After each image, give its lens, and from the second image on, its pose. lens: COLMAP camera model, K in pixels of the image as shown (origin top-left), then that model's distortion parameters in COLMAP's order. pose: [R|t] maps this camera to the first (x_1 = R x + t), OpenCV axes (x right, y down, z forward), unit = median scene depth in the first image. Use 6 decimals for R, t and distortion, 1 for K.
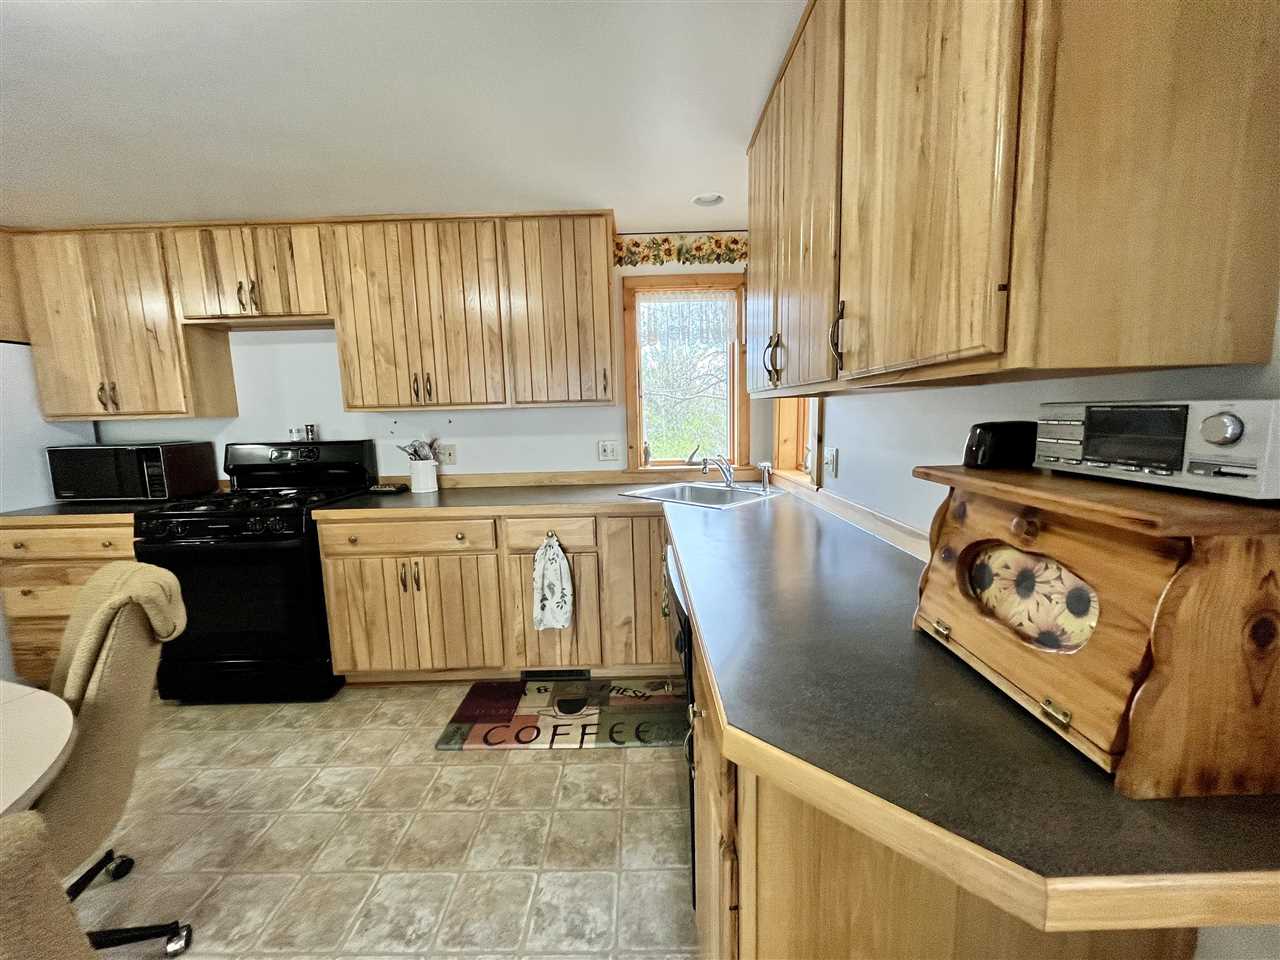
lens RADIAL K [[516.4, 0, 639.3], [0, 516.4, 480.1], [0, 0, 1]] dist [-0.003273, 0.000281]
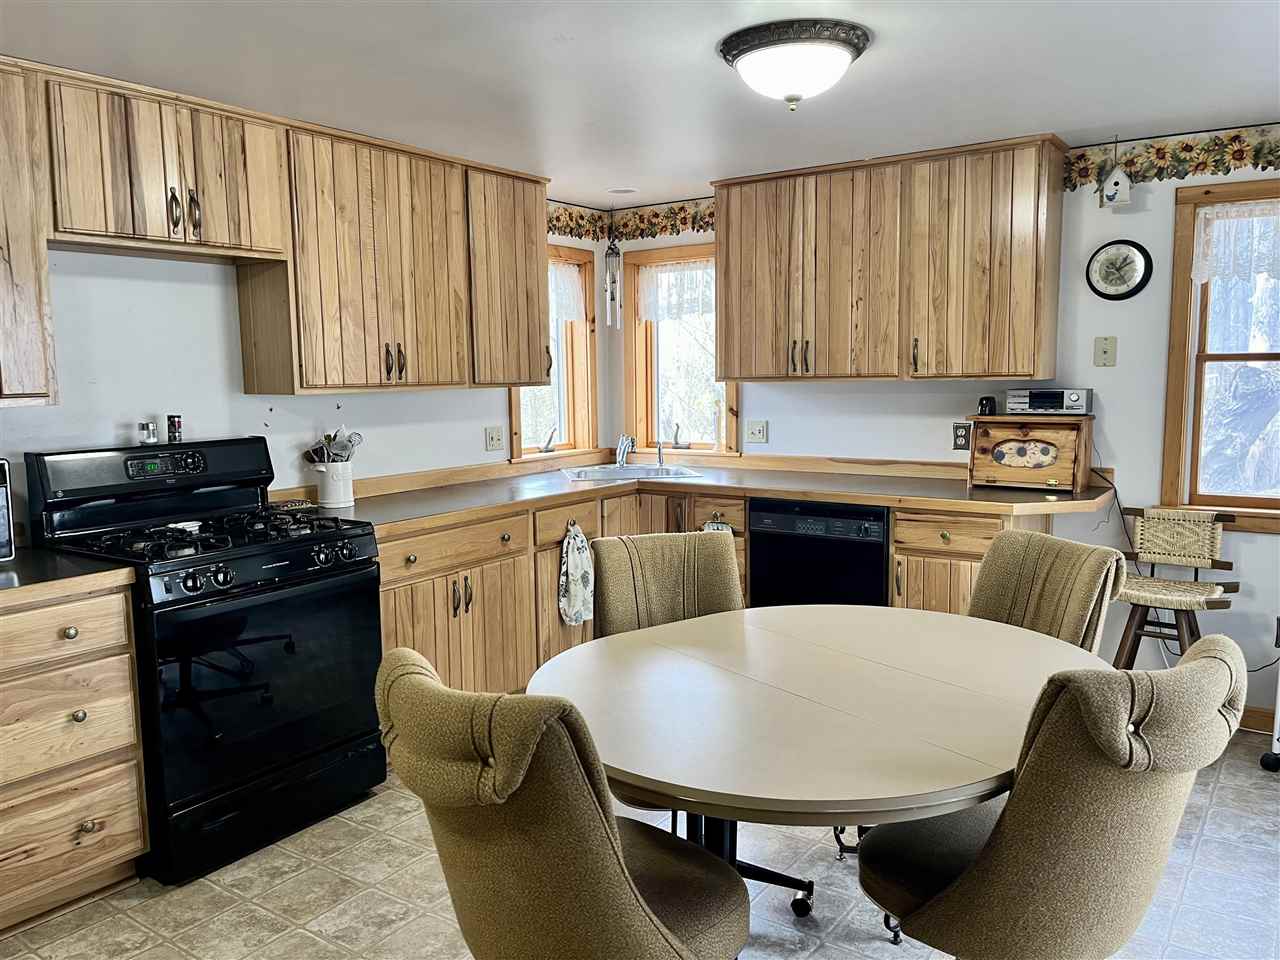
lens RADIAL K [[968.7, 0, 636.2], [0, 968.7, 477.5], [0, 0, 1]] dist [0.032961, -0.017854]
pose [[0.575290, -0.075906, 0.814420, -1.453217], [0.107968, 0.994019, 0.016379, 0.005750], [-0.810793, 0.078508, 0.580045, -0.116834]]
